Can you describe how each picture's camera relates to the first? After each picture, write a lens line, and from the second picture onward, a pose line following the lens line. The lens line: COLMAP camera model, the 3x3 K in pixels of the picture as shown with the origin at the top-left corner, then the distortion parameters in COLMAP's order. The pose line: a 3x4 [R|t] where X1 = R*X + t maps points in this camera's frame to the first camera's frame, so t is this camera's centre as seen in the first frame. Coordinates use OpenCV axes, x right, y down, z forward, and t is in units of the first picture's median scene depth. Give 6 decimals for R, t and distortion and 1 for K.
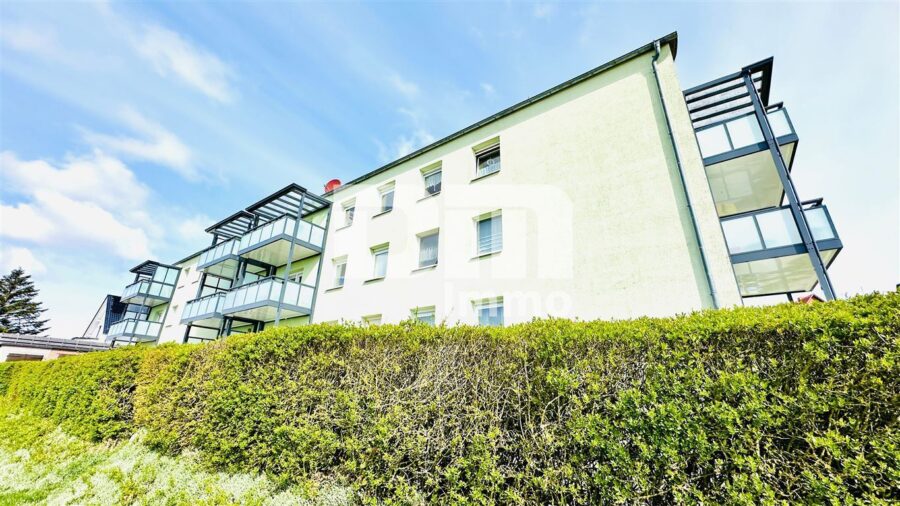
lens RADIAL K [[359.6, 0, 450.0], [0, 359.6, 253.0], [0, 0, 1]] dist [-0.001795, -0.000240]
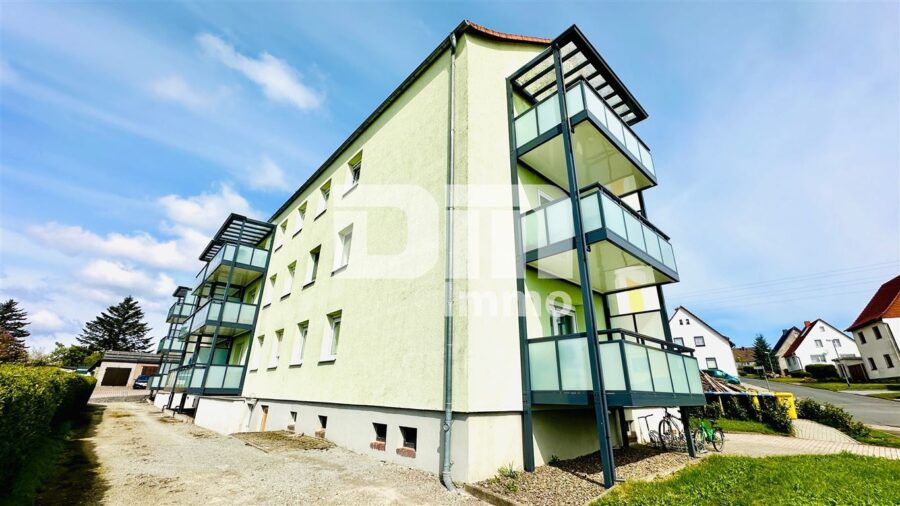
lens RADIAL K [[359.6, 0, 450.0], [0, 359.6, 253.0], [0, 0, 1]] dist [-0.001795, -0.000240]
pose [[0.976113, -0.089597, -0.197930, 0.268773], [0.090770, 0.995867, -0.003156, -0.003795], [0.197395, -0.014885, 0.980211, 0.022278]]
